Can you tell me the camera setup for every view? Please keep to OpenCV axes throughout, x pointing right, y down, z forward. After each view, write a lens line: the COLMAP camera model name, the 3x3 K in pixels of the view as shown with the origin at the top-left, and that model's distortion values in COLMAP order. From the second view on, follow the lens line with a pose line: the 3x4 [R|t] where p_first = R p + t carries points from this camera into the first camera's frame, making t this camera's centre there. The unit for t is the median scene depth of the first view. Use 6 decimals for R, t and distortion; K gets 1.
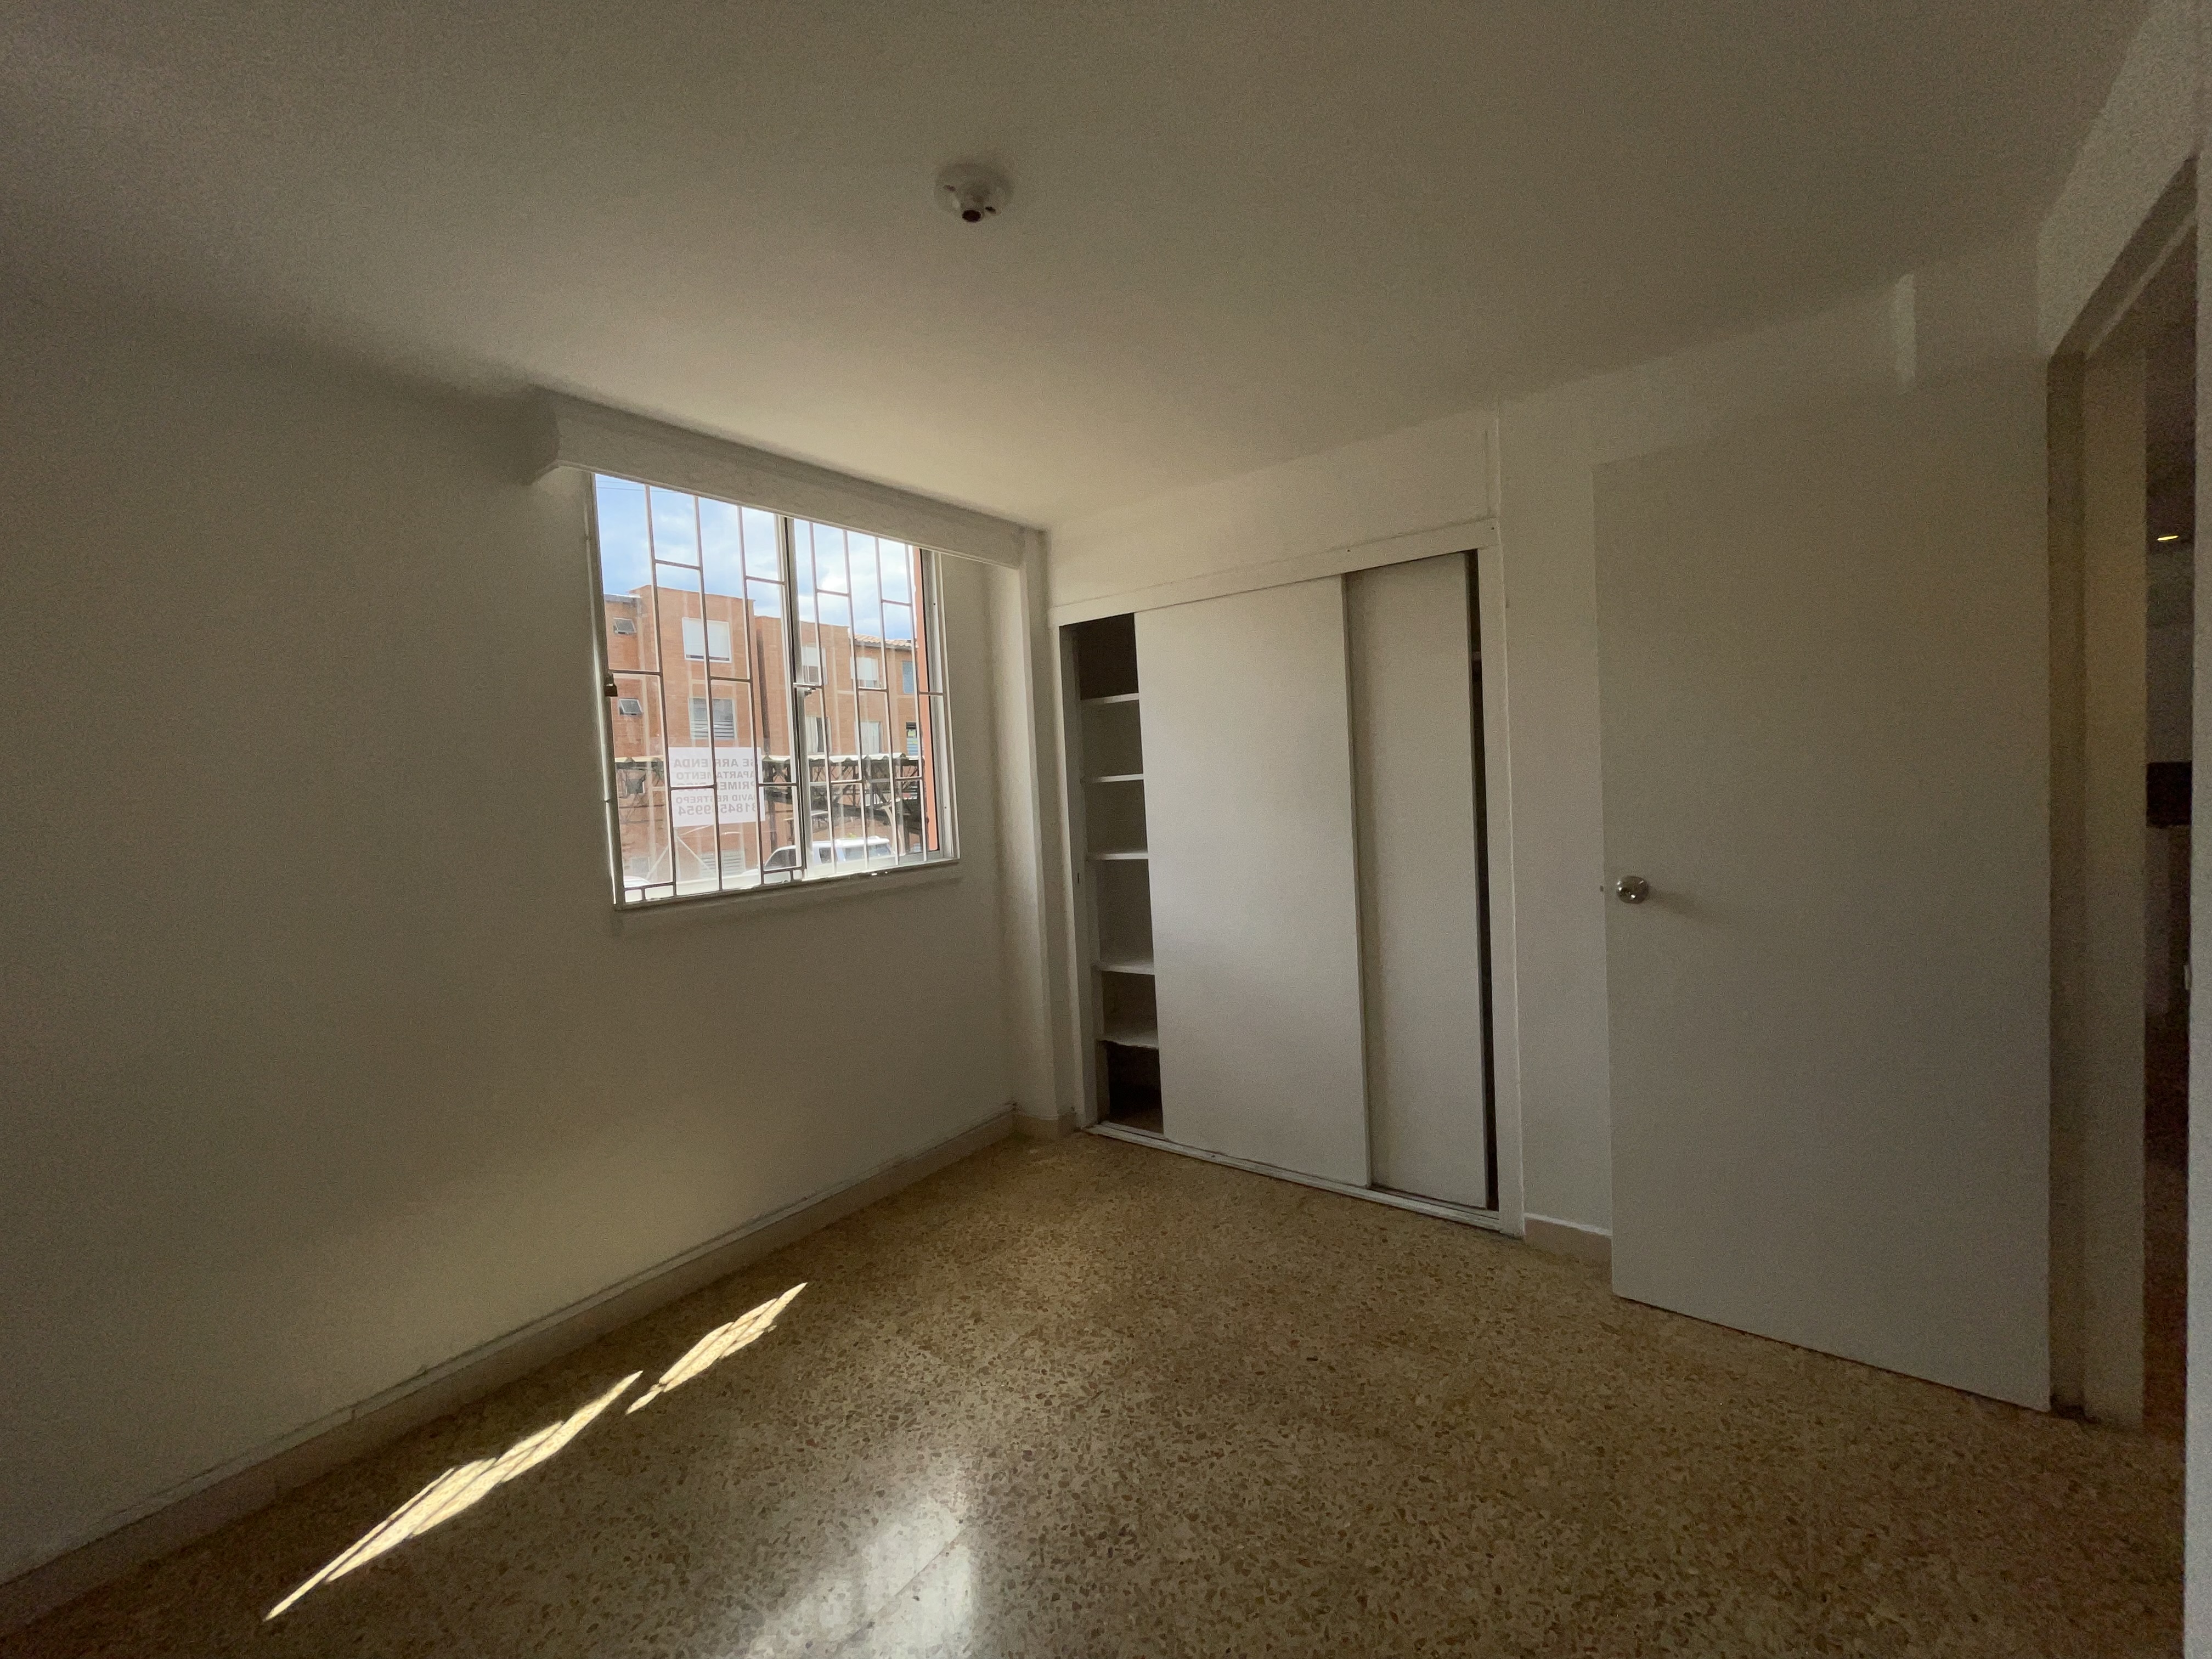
lens RADIAL K [[897.9, 0, 1106.7], [0, 897.9, 825.5], [0, 0, 1]] dist [-0.003416, 0.000273]
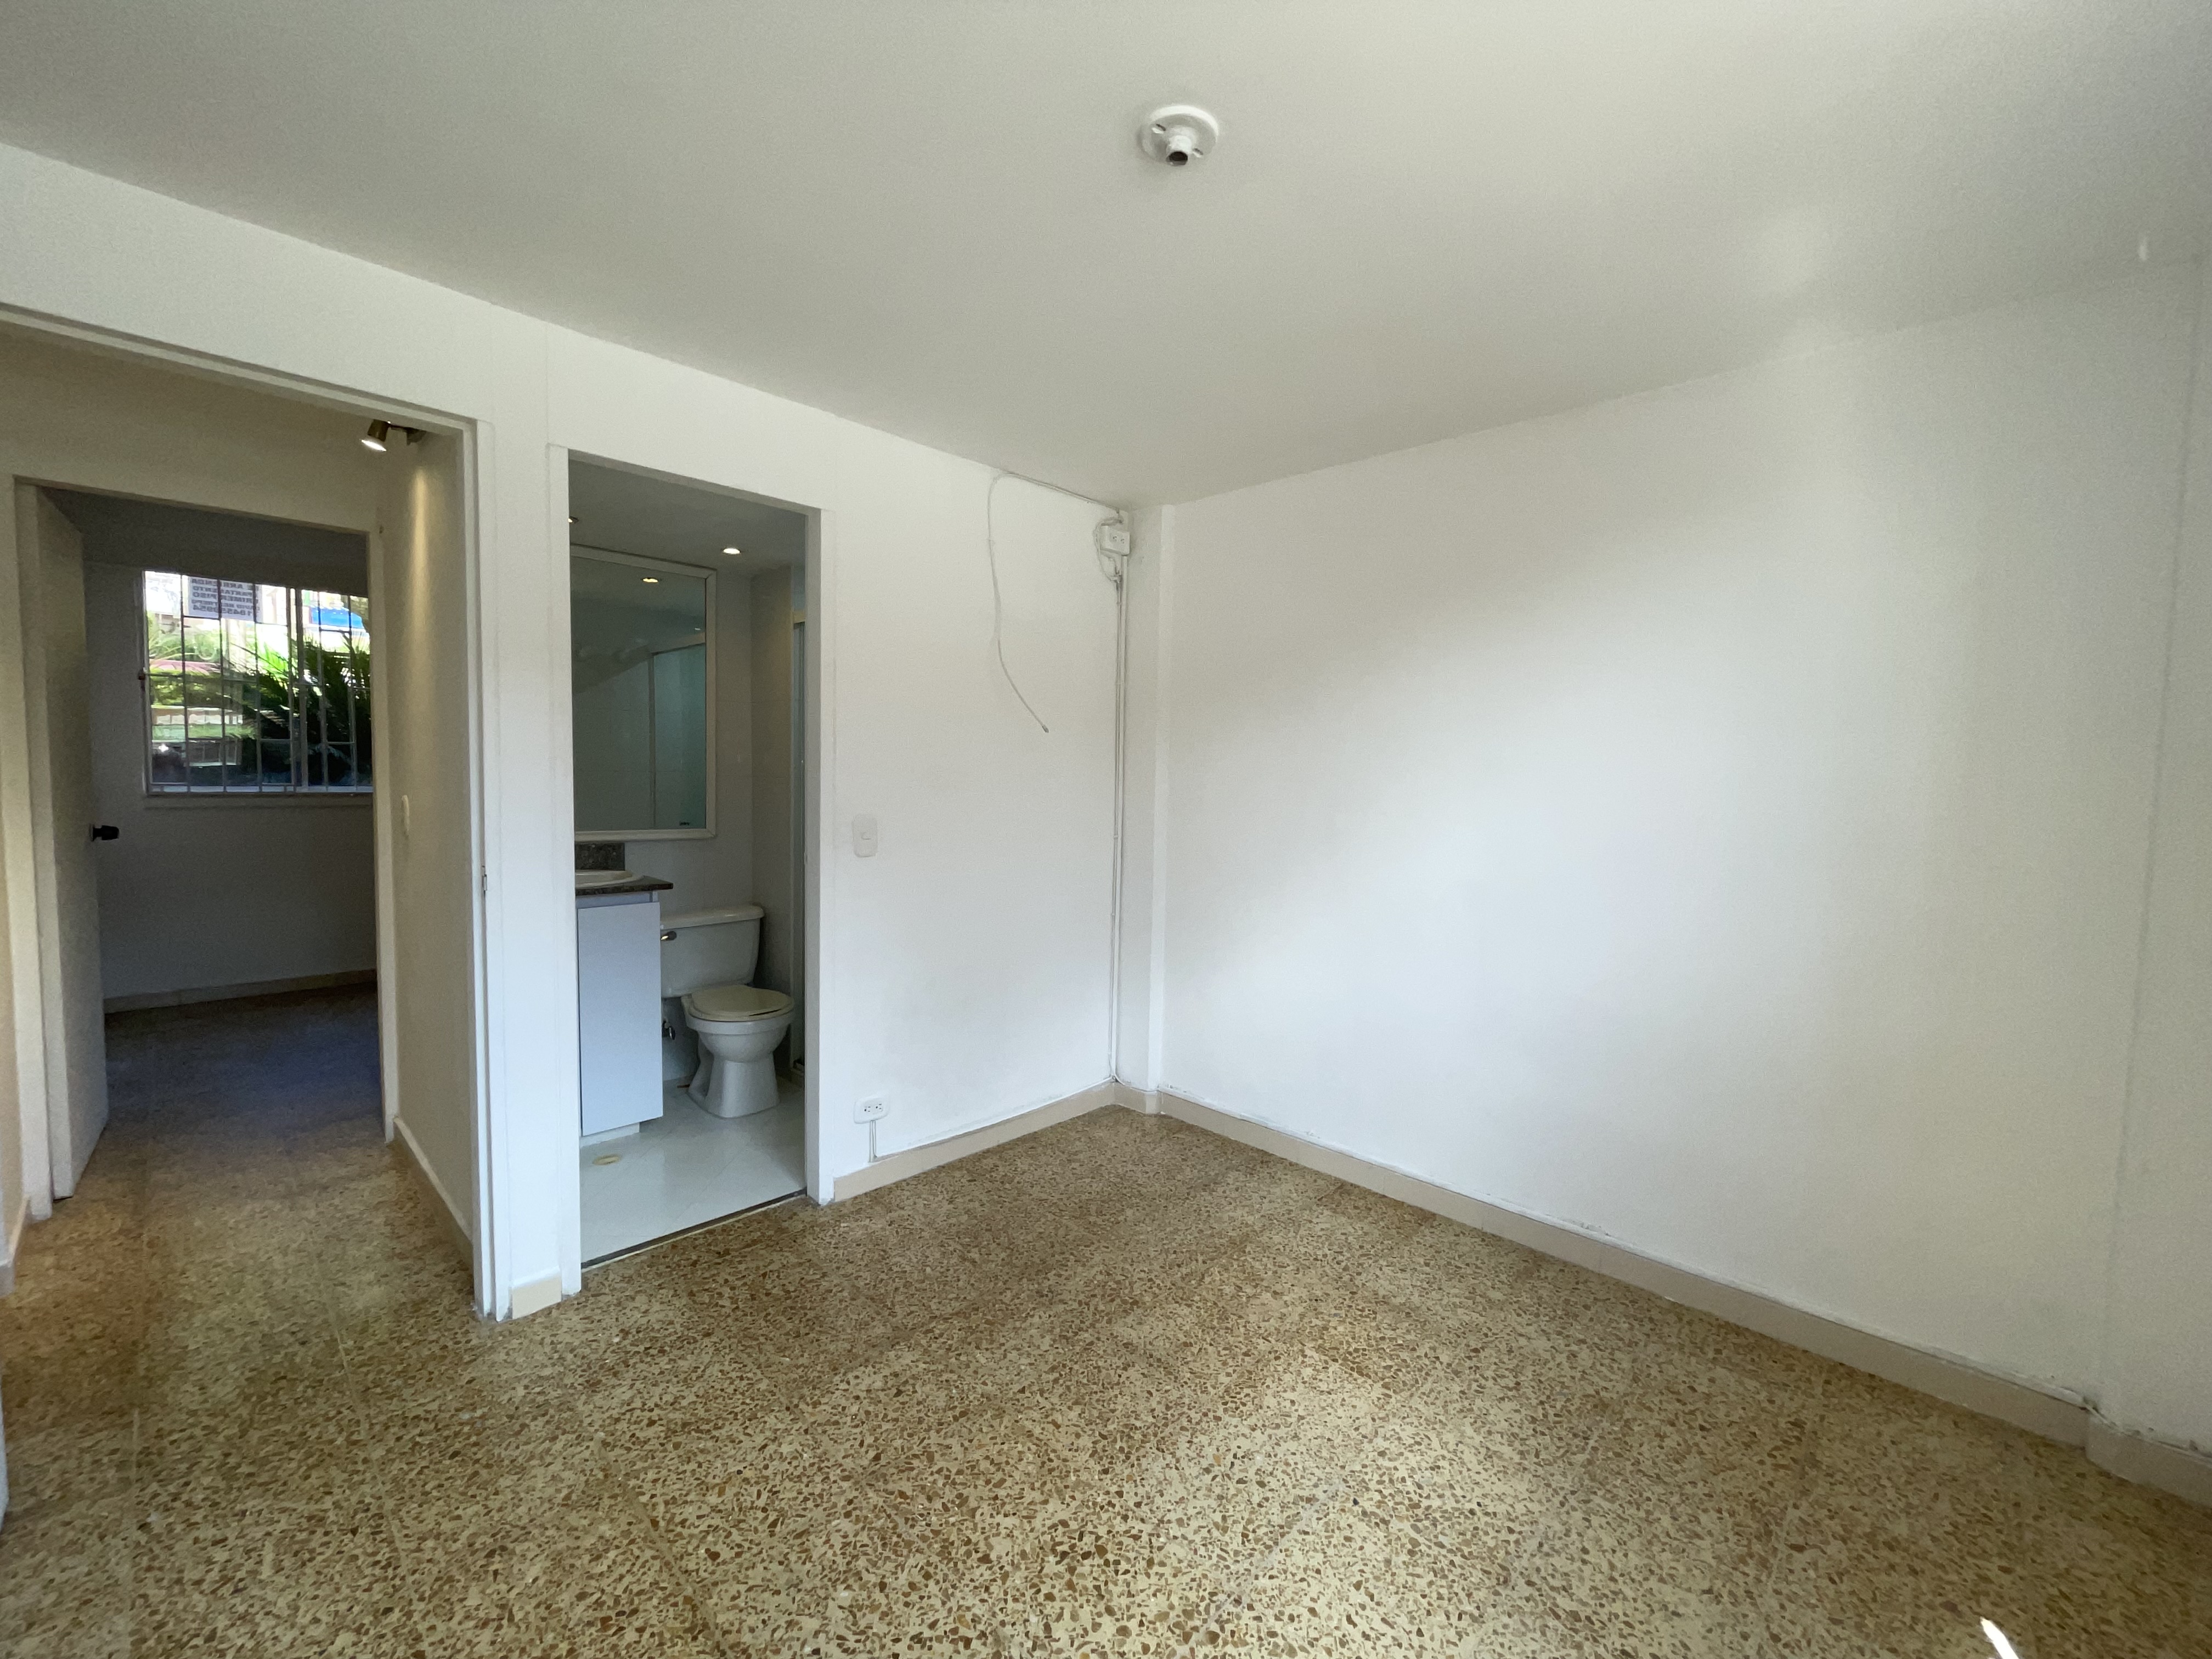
lens RADIAL K [[897.9, 0, 1111.4], [0, 897.9, 826.1], [0, 0, 1]] dist [-0.003416, 0.000273]
pose [[-0.992981, 0.024381, 0.115730, -0.153804], [0.036315, 0.994105, 0.102157, -0.055397], [-0.112558, 0.105643, -0.988013, 1.797764]]
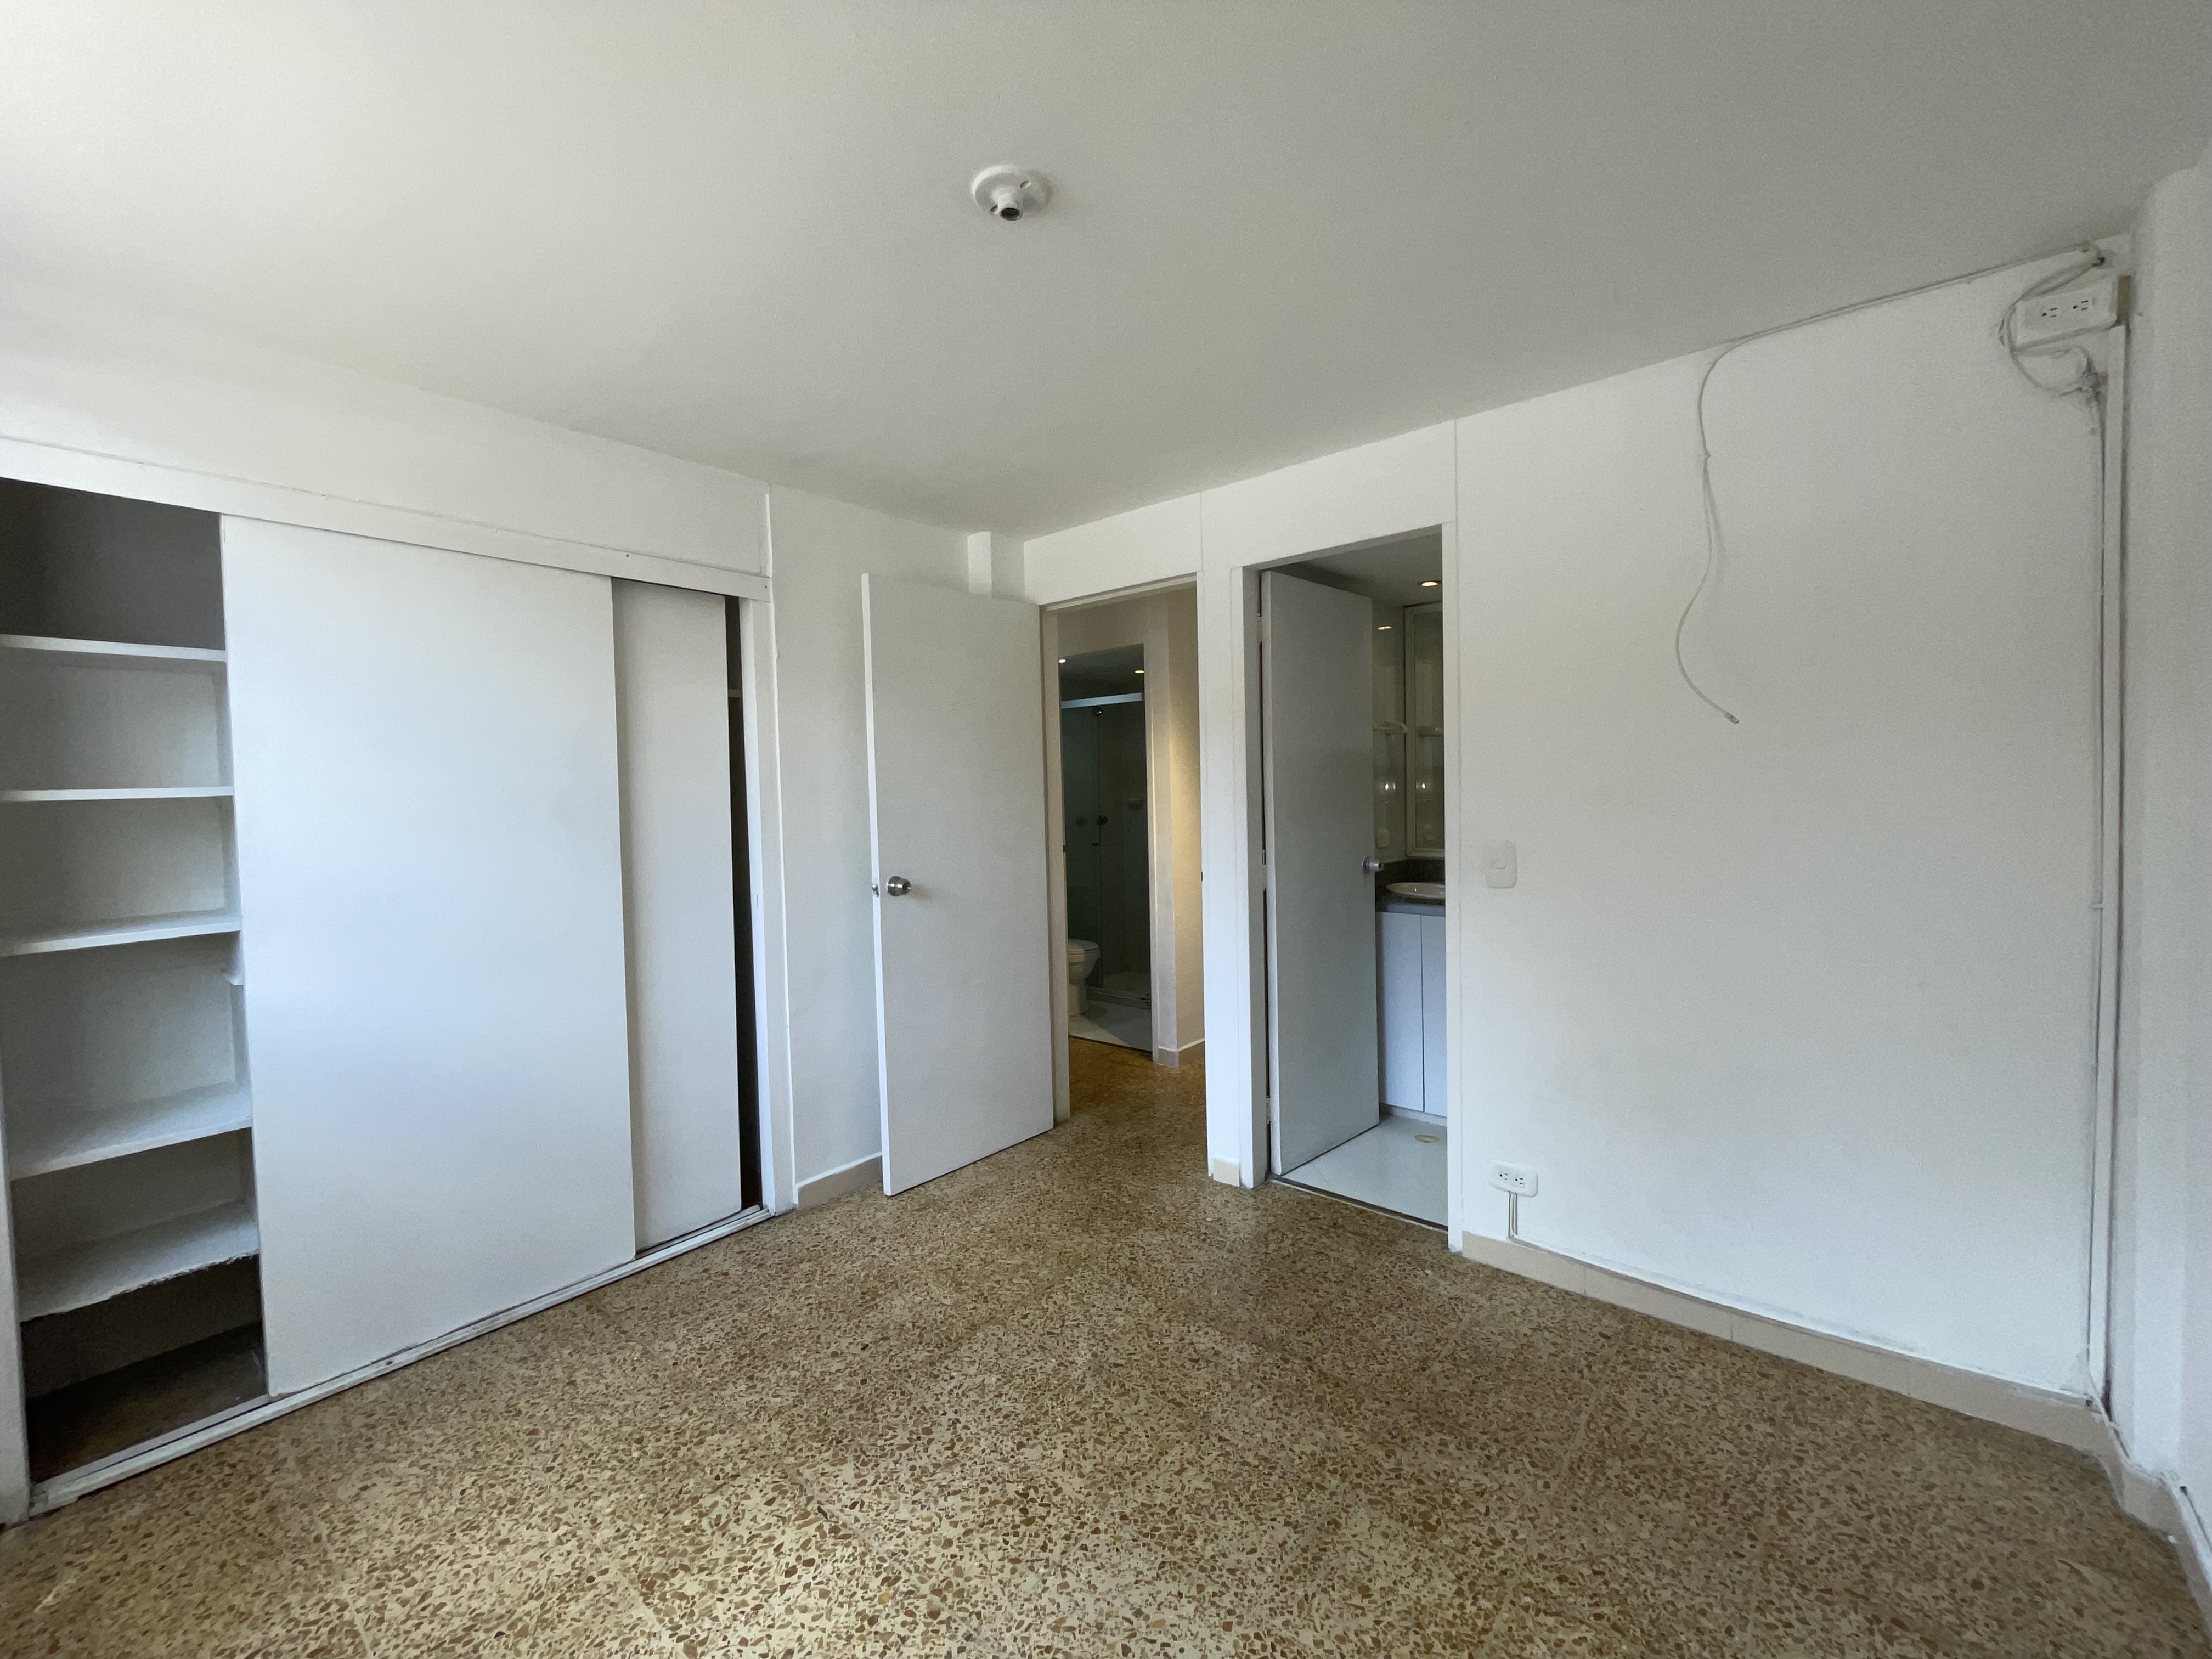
lens RADIAL K [[897.9, 0, 1108.2], [0, 897.9, 828.1], [0, 0, 1]] dist [-0.003416, 0.000273]
pose [[0.054389, 0.014137, 0.998420, -1.011921], [0.067964, 0.997528, -0.017826, 0.037011], [-0.996204, 0.068826, 0.053294, 0.777550]]
